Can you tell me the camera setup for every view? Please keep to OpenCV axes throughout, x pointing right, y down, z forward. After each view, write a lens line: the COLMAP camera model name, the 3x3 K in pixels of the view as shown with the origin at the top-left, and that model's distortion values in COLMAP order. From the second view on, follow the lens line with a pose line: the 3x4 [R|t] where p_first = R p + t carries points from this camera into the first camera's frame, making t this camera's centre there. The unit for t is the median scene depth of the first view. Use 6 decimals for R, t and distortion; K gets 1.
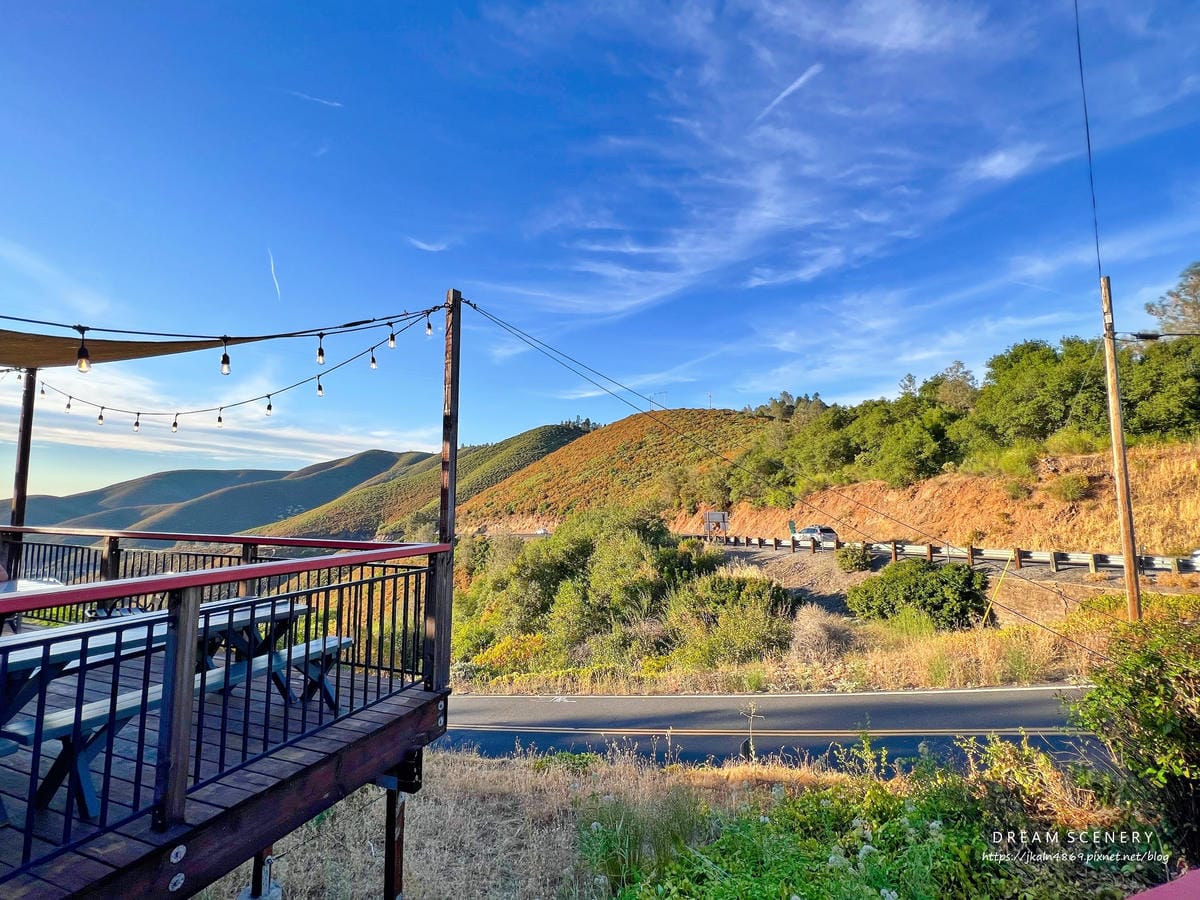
lens RADIAL K [[534.9, 0, 593.4], [0, 534.9, 450.8], [0, 0, 1]] dist [-0.001677, -0.000206]
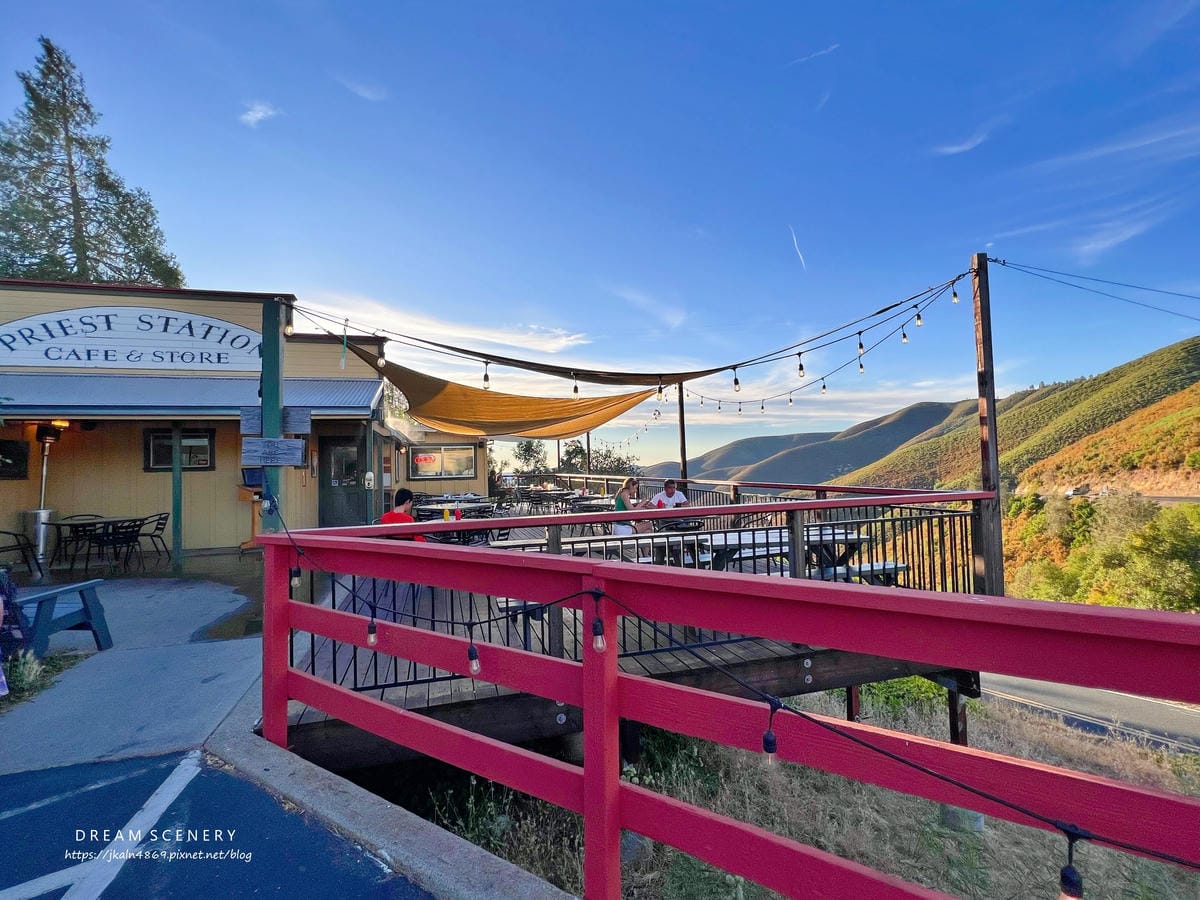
lens RADIAL K [[534.9, 0, 593.4], [0, 534.9, 450.8], [0, 0, 1]] dist [-0.001677, -0.000206]
pose [[0.584701, -0.045072, -0.809996, 0.073636], [0.107167, 0.993997, 0.022048, -0.010389], [0.804139, -0.099696, 0.586021, -0.150321]]
